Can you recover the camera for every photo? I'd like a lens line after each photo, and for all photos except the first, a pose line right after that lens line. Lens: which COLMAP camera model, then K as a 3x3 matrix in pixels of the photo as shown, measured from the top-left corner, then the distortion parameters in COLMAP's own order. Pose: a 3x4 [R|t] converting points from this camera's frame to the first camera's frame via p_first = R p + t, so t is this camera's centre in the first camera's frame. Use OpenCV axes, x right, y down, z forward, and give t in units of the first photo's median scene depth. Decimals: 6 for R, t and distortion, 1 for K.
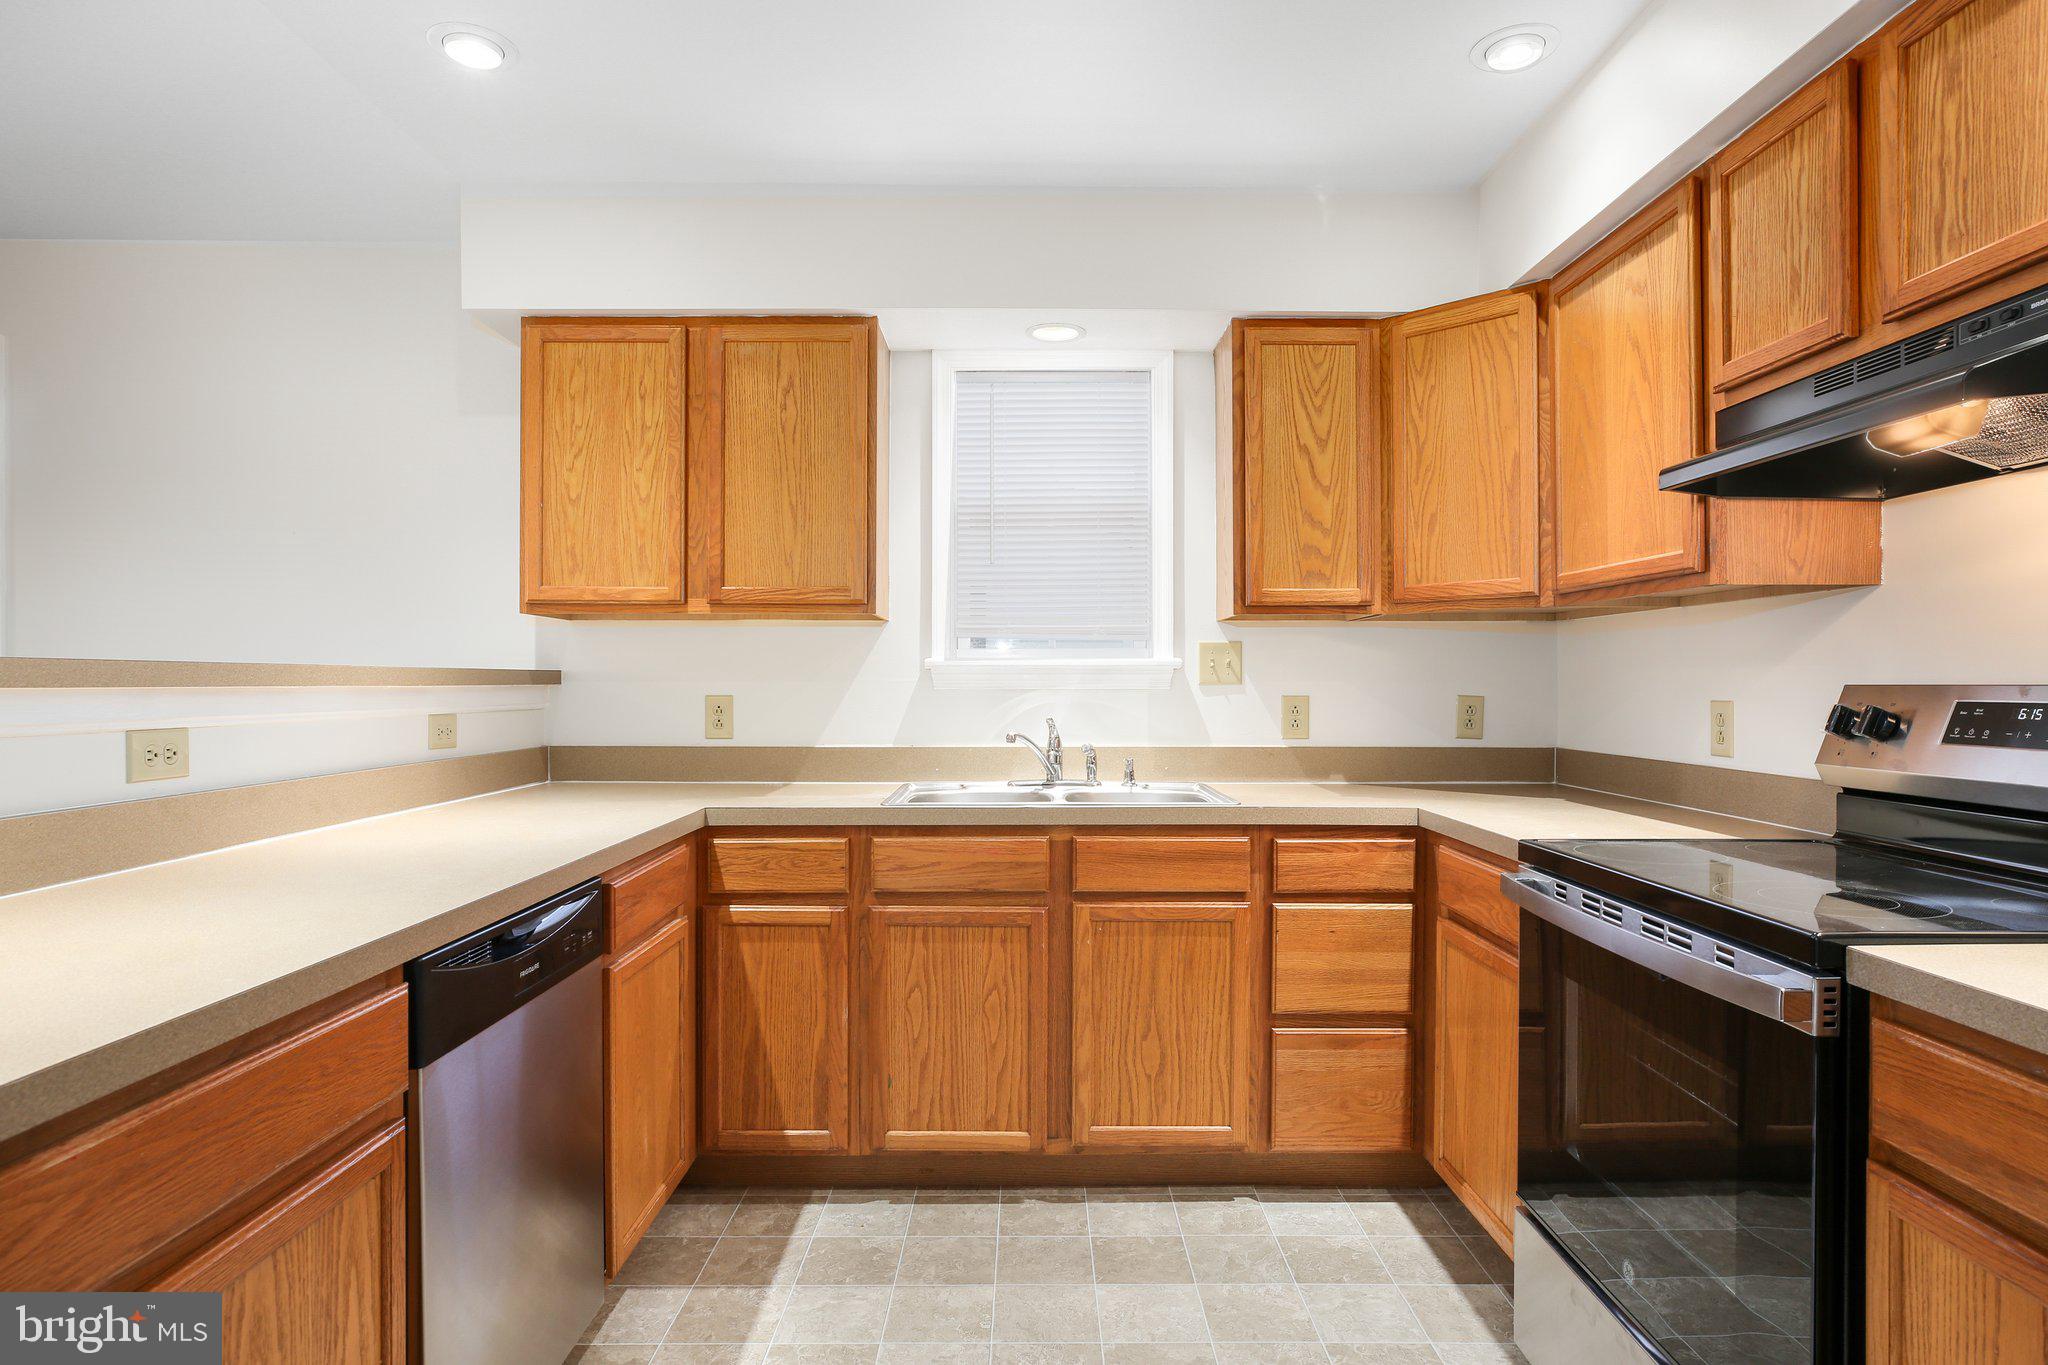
lens RADIAL K [[1120.2, 0, 1033.8], [0, 1120.2, 682.1], [0, 0, 1]] dist [-0.000591, -0.000127]
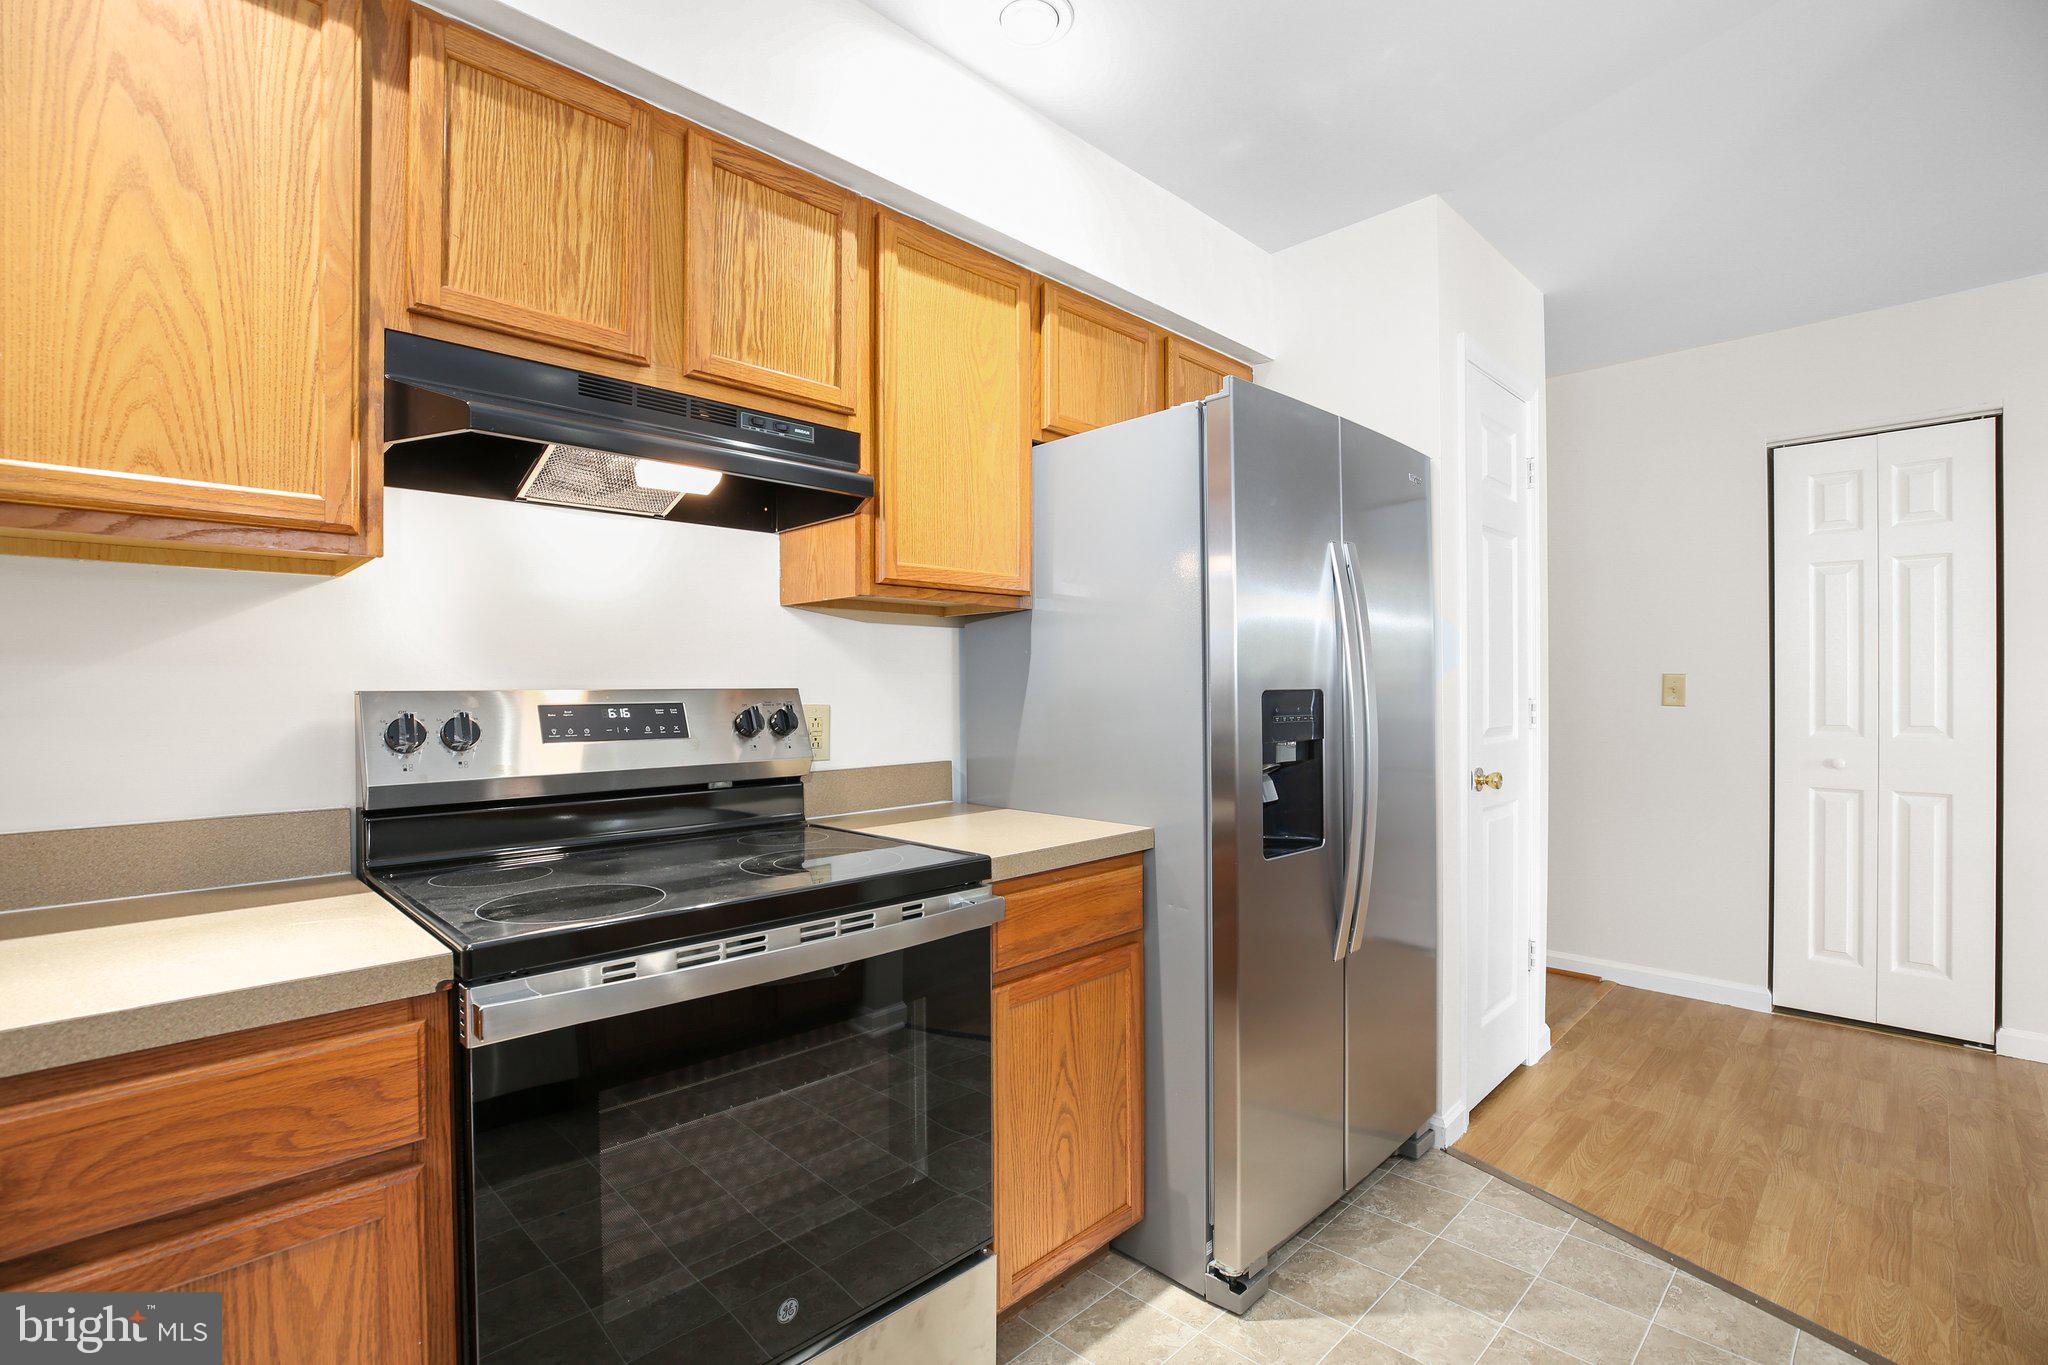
lens RADIAL K [[933.2, 0, 1033.1], [0, 933.2, 685.6], [0, 0, 1]] dist [-0.046945, 0.017080]
pose [[-0.705713, 0.004679, 0.708482, -0.127778], [0.004951, 0.999986, -0.001672, 0.001794], [-0.708480, 0.002328, -0.705727, 1.108840]]
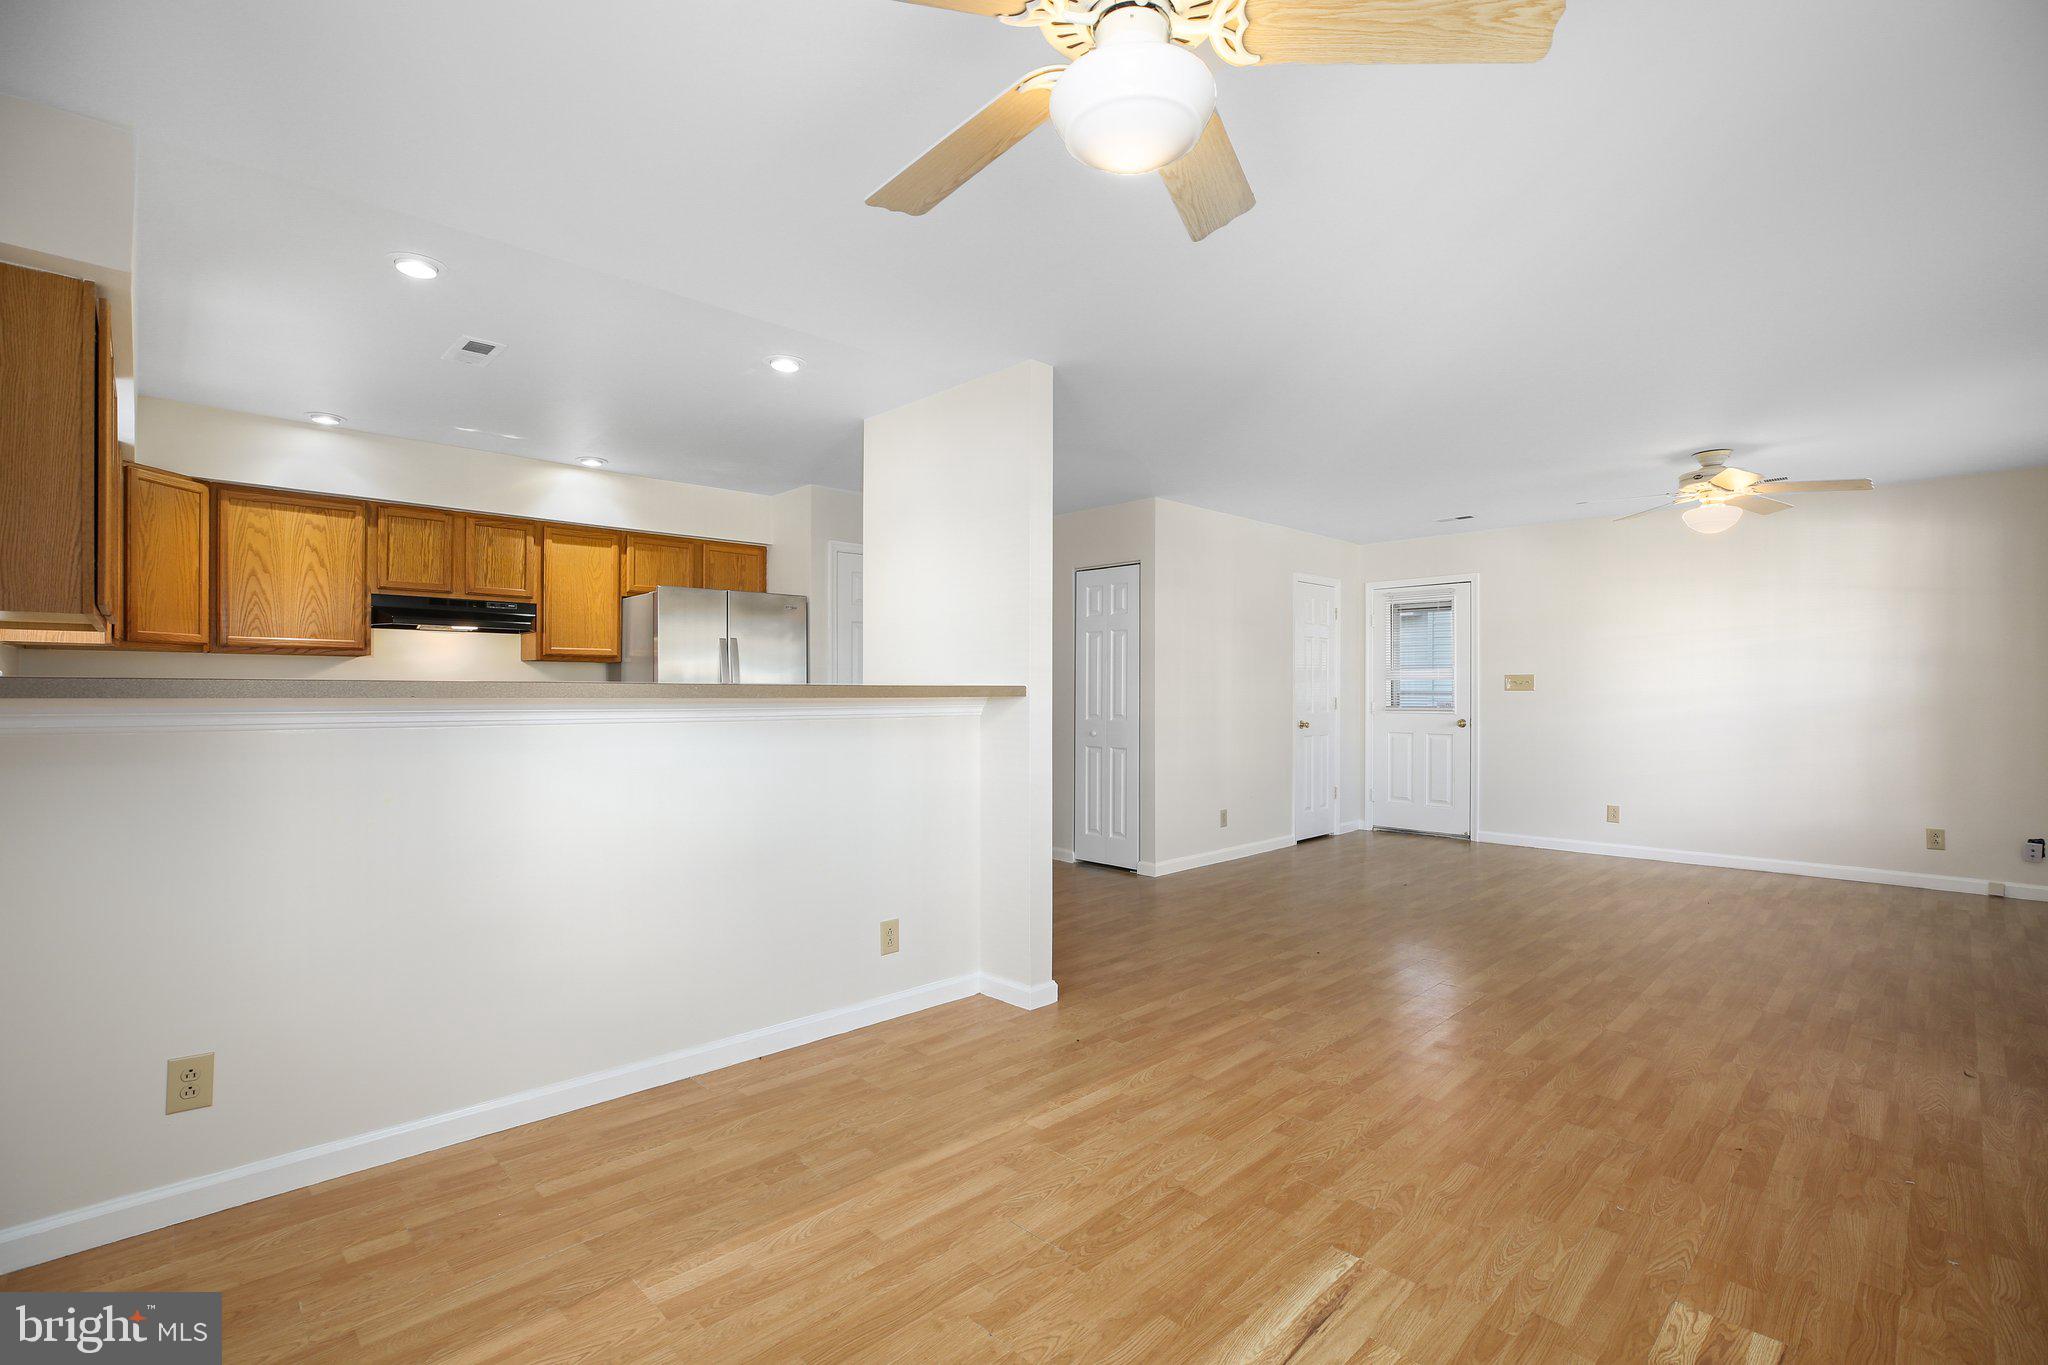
lens RADIAL K [[933.2, 0, 1033.1], [0, 933.2, 685.6], [0, 0, 1]] dist [-0.046945, 0.017080]
pose [[-0.688837, 0.000633, 0.724916, -2.134300], [-0.003412, 0.999986, -0.004114, -0.009226], [-0.724908, -0.005307, -0.688825, 1.352393]]
